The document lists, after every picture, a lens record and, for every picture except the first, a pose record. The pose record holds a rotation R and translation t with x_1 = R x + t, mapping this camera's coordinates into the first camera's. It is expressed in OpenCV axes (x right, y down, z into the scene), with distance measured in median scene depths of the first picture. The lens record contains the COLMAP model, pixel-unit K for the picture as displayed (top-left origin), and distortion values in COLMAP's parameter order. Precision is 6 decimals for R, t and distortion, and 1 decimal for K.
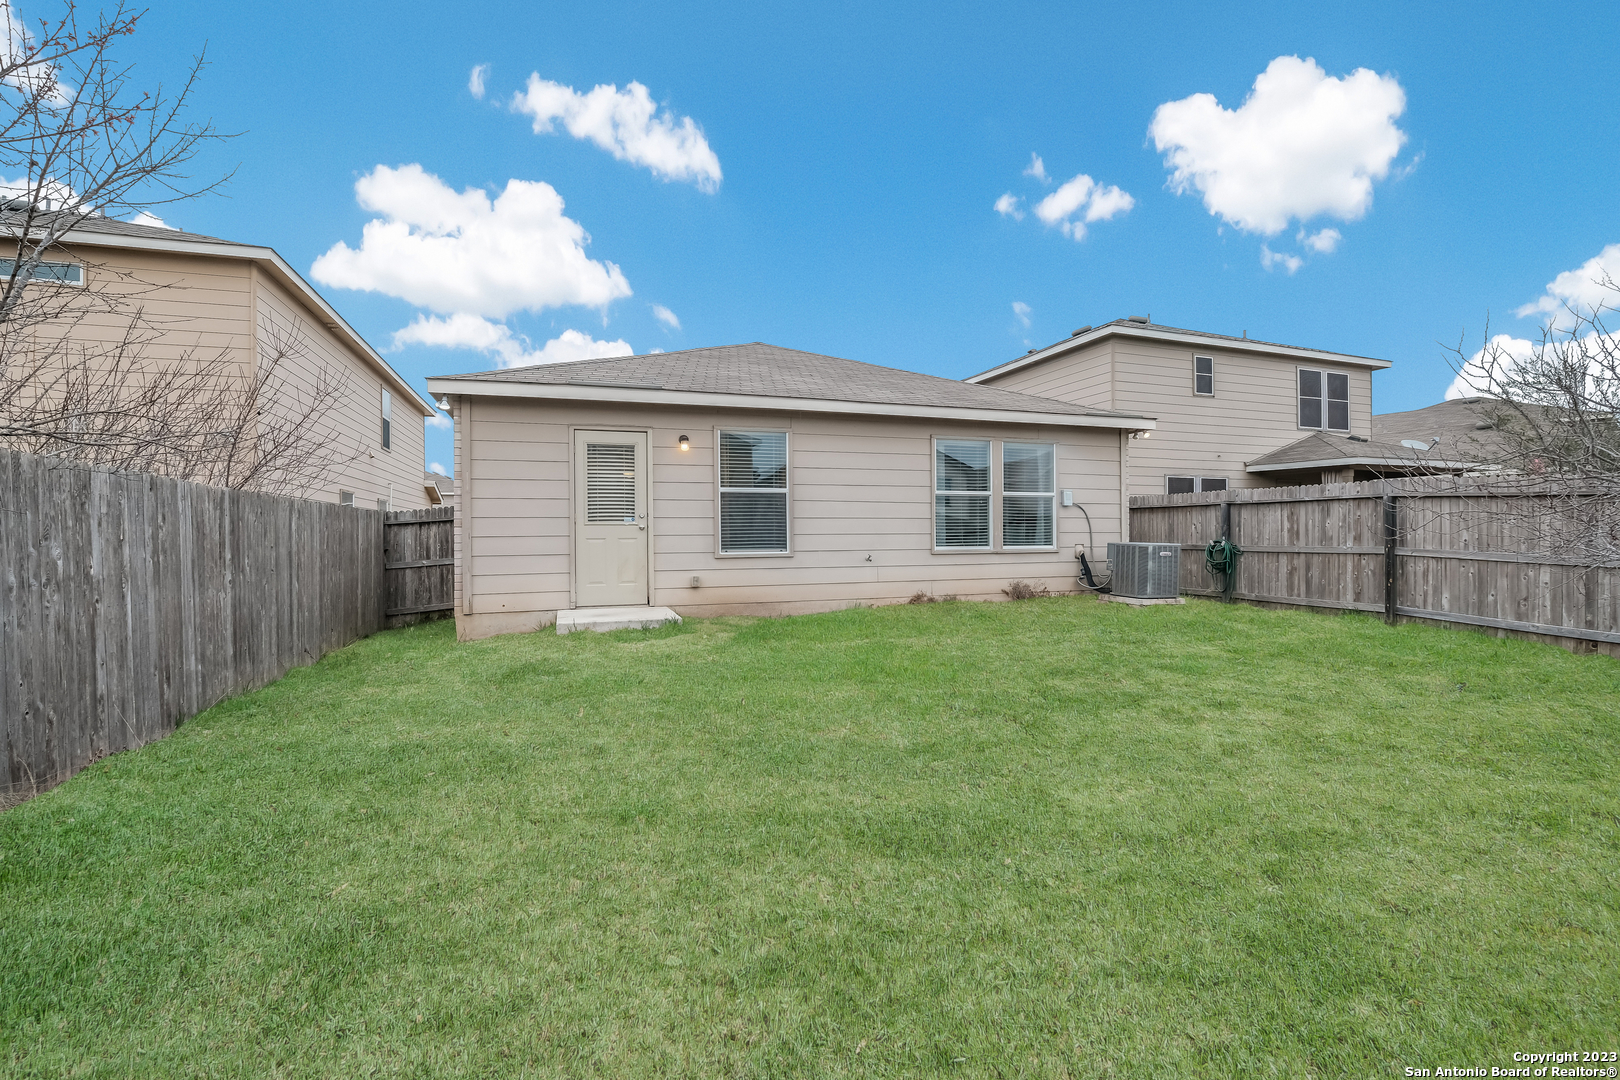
lens RADIAL K [[701.2, 0, 813.6], [0, 701.2, 530.6], [0, 0, 1]] dist [-0.002481, -0.000339]
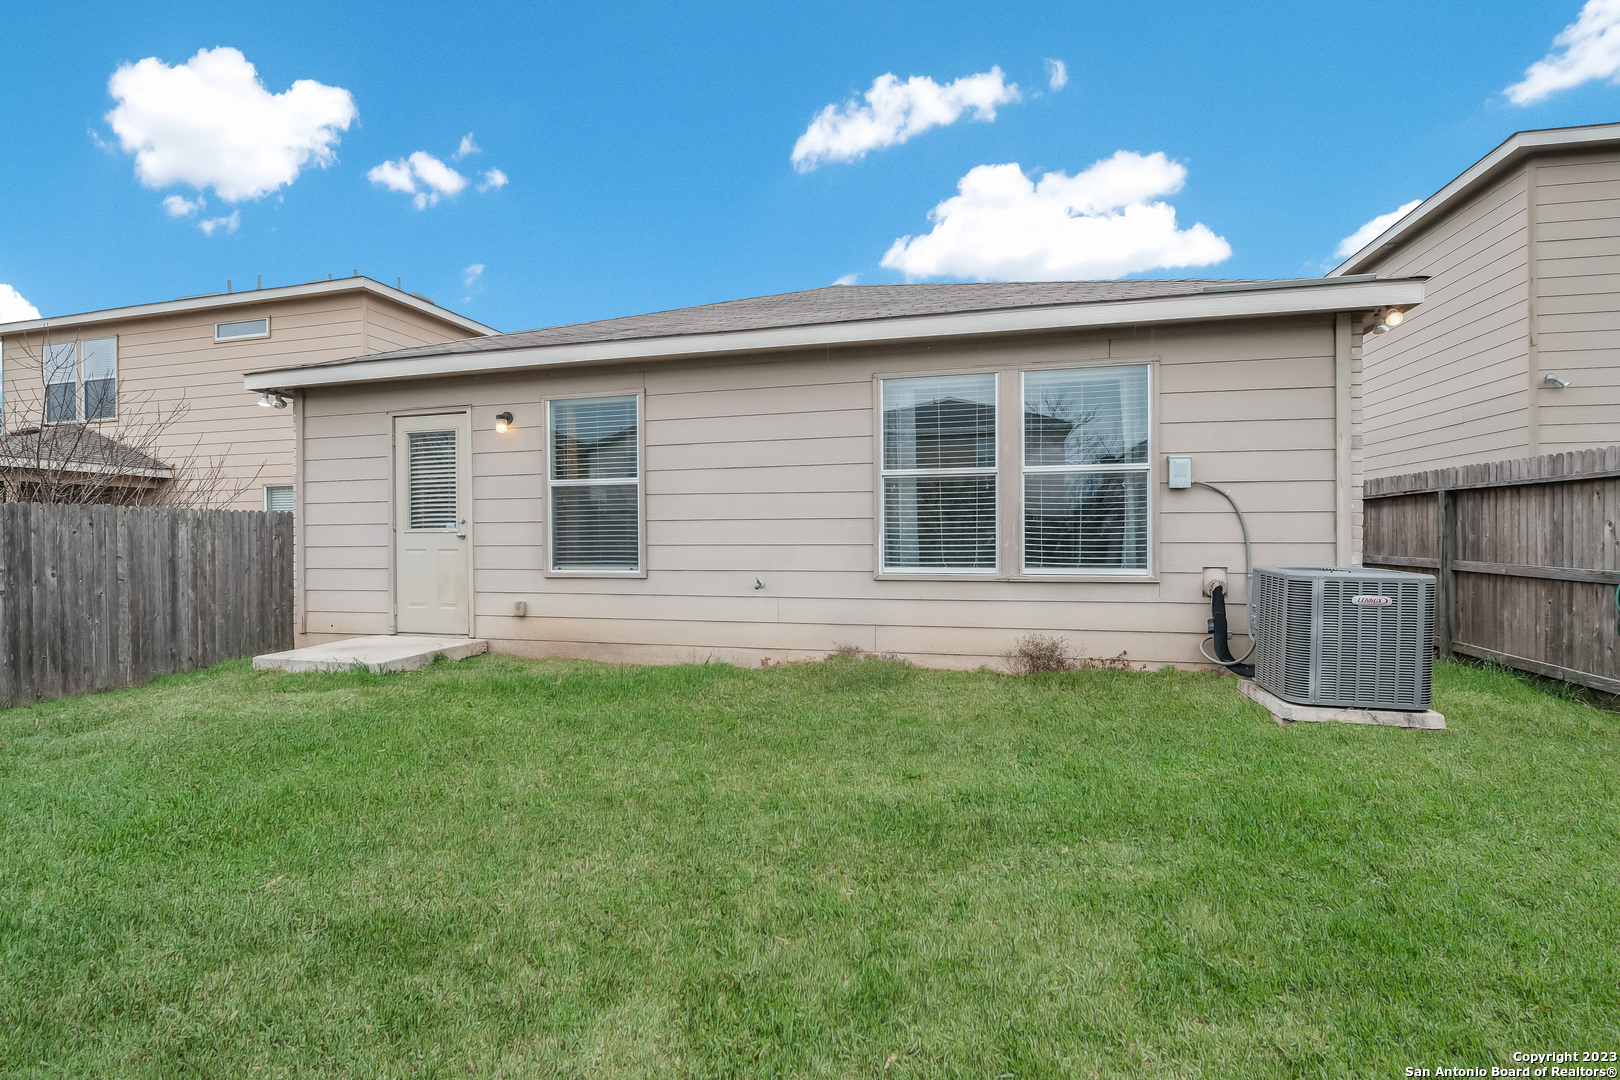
lens RADIAL K [[701.2, 0, 813.6], [0, 701.2, 530.6], [0, 0, 1]] dist [-0.002481, -0.000339]
pose [[0.844743, -0.003413, -0.535161, 0.466133], [0.004141, 0.999991, 0.000159, -0.007867], [0.535156, -0.002350, 0.844750, 0.514638]]
